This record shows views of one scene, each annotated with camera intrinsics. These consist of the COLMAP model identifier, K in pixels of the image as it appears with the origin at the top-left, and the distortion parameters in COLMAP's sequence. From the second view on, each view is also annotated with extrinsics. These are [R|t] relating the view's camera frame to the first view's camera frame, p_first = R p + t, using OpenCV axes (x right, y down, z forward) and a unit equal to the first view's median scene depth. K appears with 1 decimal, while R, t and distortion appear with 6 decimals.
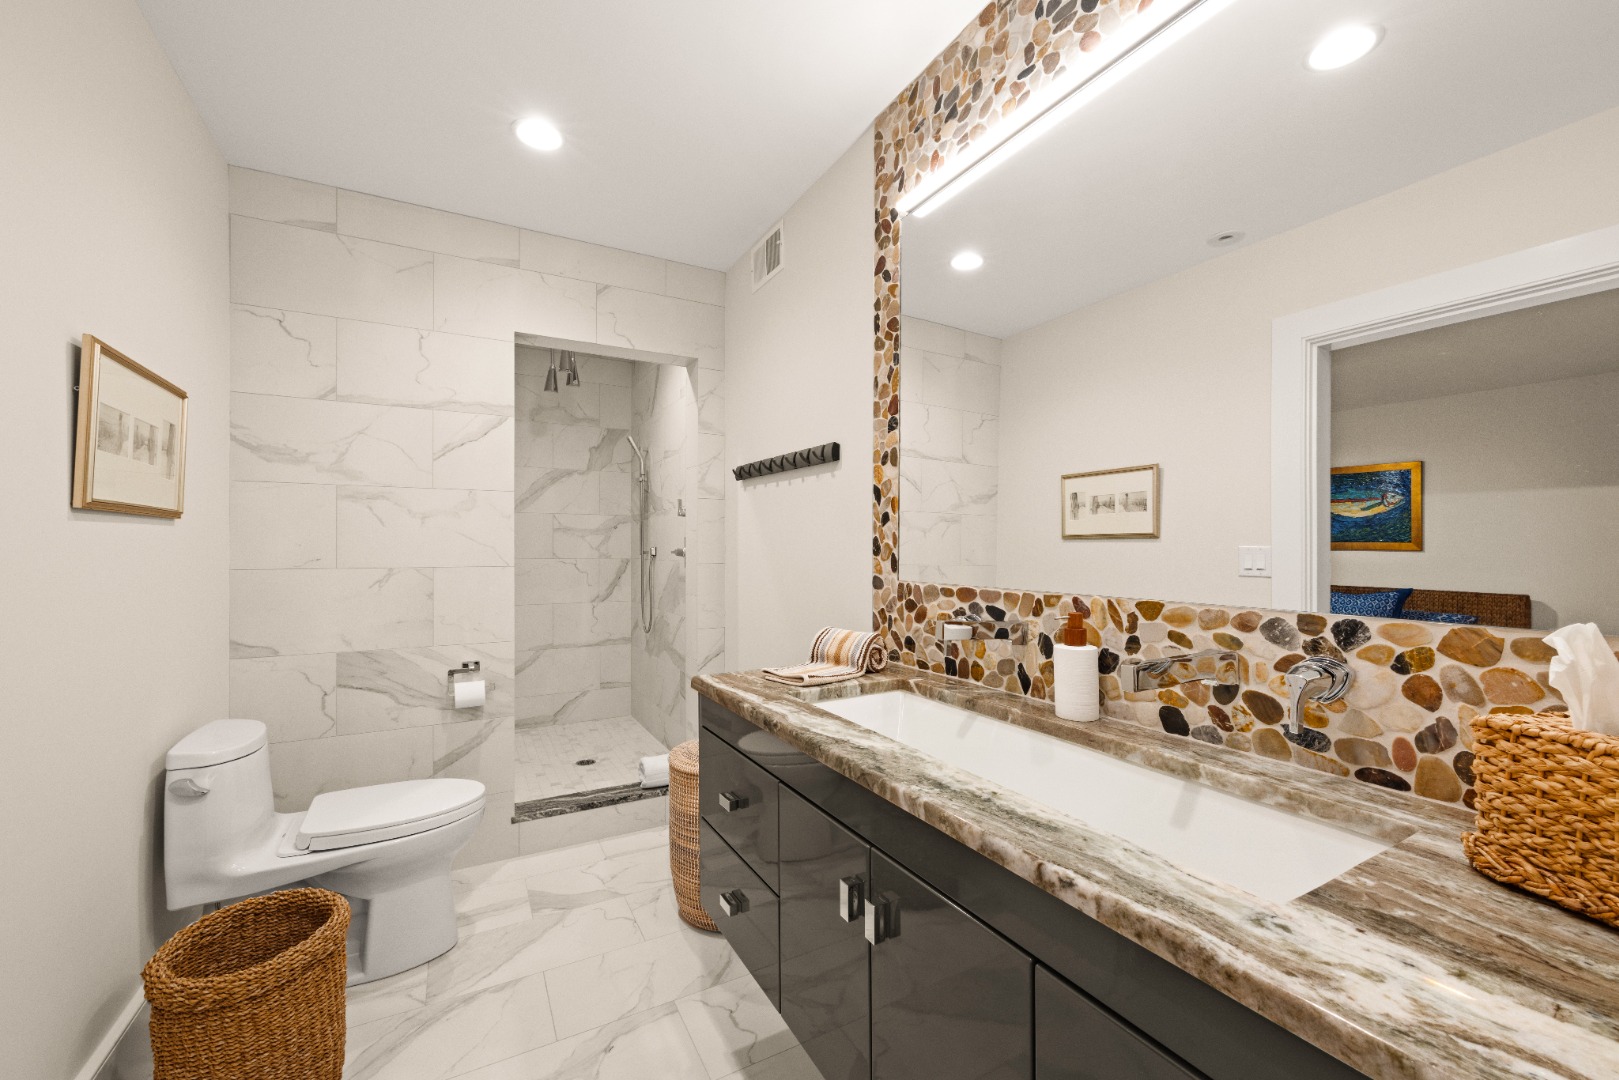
lens RADIAL K [[635.2, 0, 802.6], [0, 635.2, 544.5], [0, 0, 1]] dist [-0.002825, -0.000228]
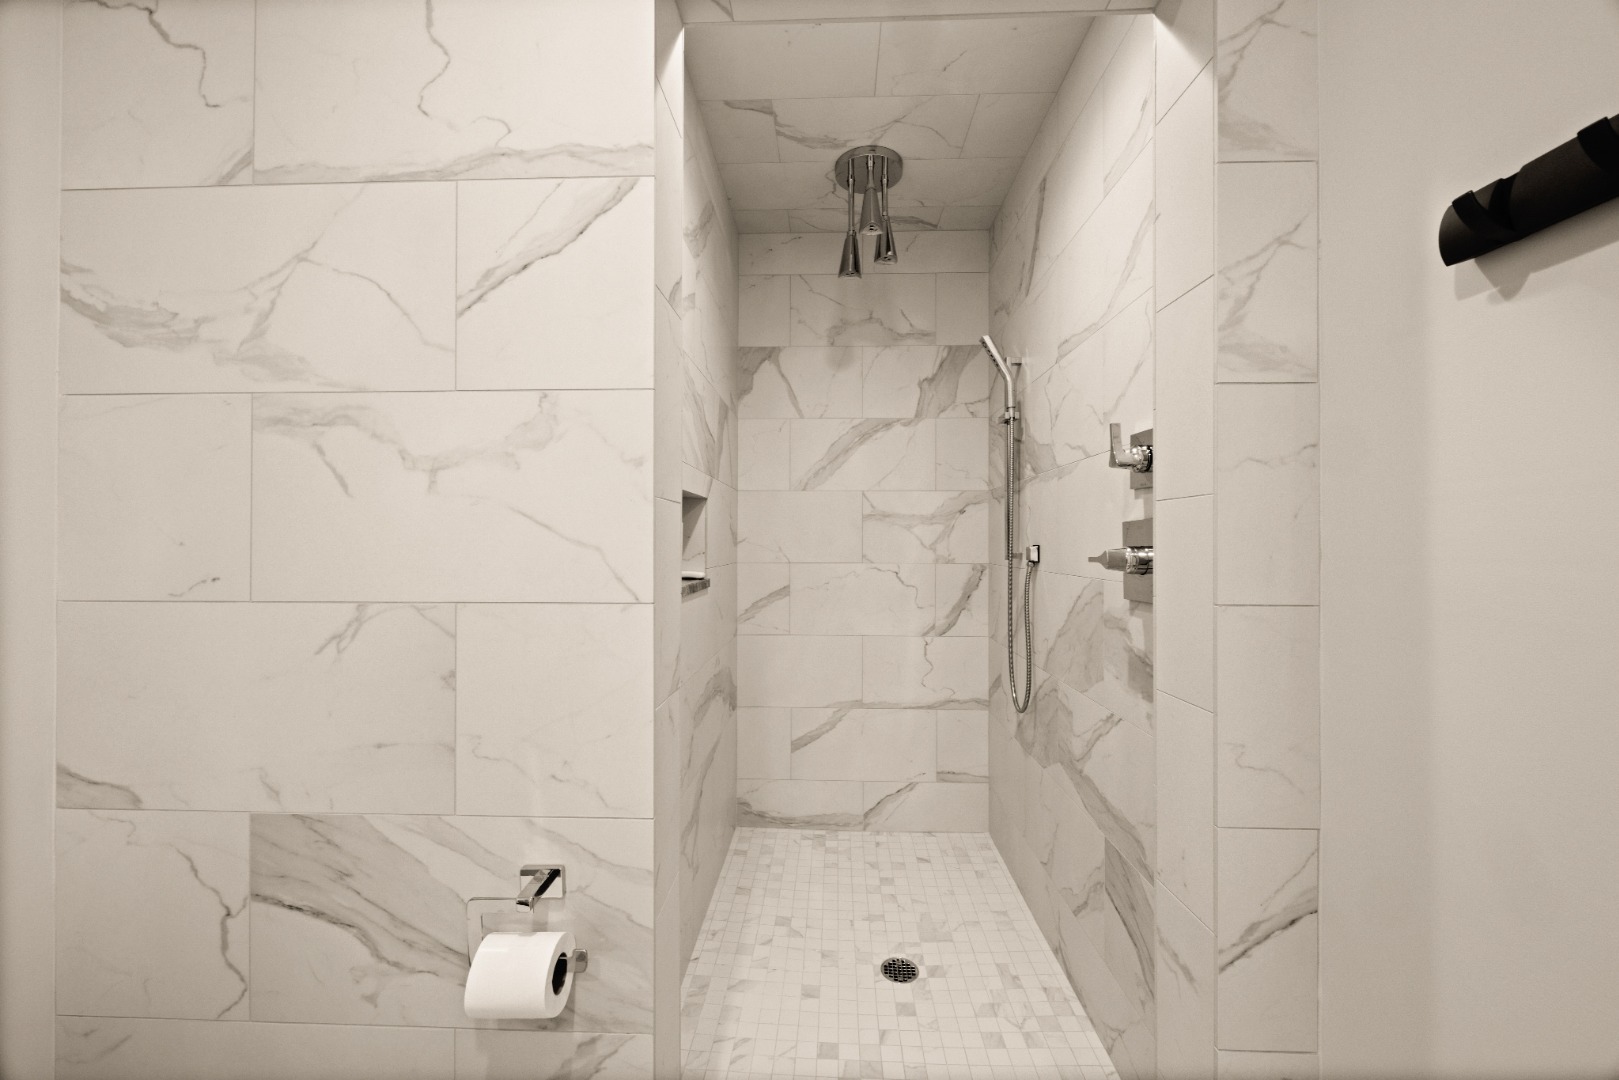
lens RADIAL K [[635.2, 0, 804.2], [0, 635.2, 545.5], [0, 0, 1]] dist [-0.002825, -0.000228]
pose [[0.855241, 0.001154, -0.518229, -0.143189], [0.002962, 0.999970, 0.007114, 0.000164], [0.518222, -0.007619, 0.855212, 0.525252]]
